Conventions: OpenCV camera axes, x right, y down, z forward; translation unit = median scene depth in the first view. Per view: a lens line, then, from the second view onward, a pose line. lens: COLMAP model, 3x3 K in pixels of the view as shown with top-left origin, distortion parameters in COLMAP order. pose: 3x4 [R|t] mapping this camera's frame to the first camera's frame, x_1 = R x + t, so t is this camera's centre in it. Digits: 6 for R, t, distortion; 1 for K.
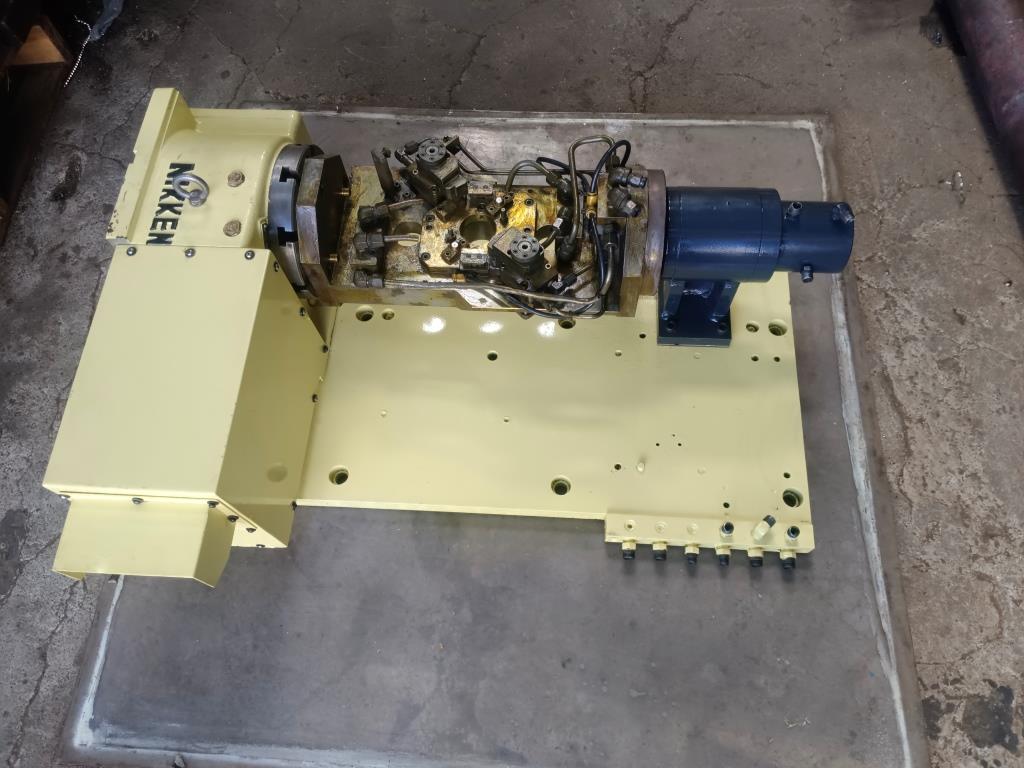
lens RADIAL K [[777.7, 0, 511.5], [0, 777.7, 392.2], [0, 0, 1]] dist [0.033666, -0.073689]
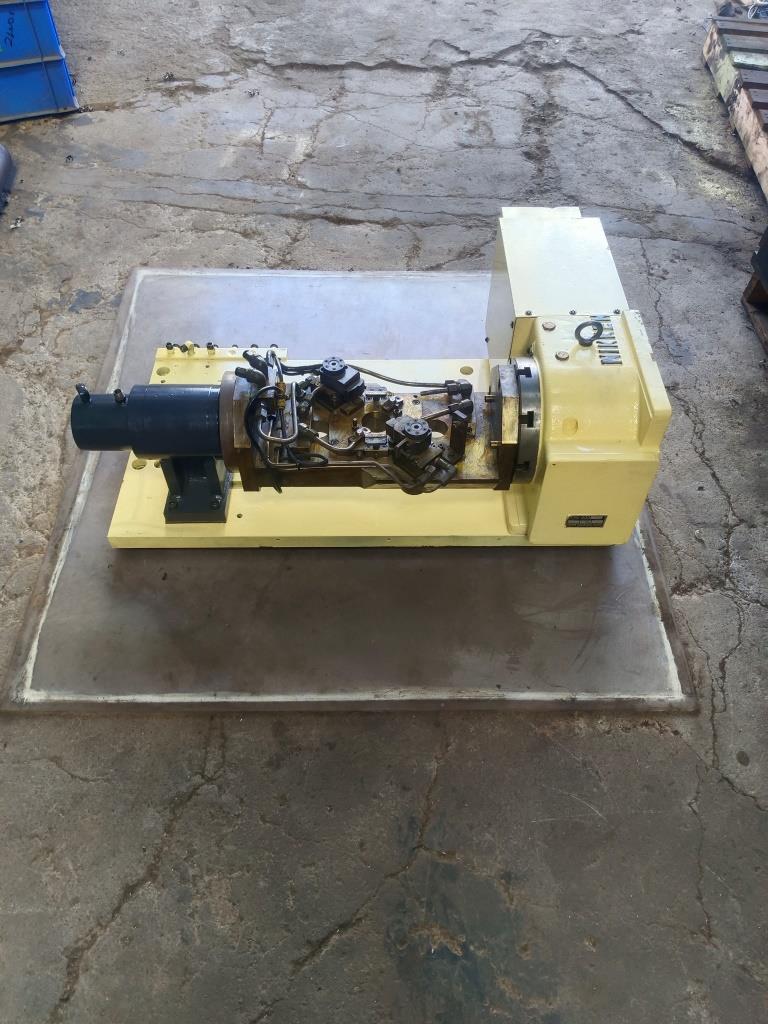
lens RADIAL K [[777.7, 0, 391.5], [0, 777.7, 542.2], [0, 0, 1]] dist [0.033666, -0.073689]
pose [[-0.996851, 0.078432, -0.011680, -0.037261], [-0.047516, -0.472881, 0.879844, -1.313401], [0.063485, 0.877629, 0.475119, 0.572088]]
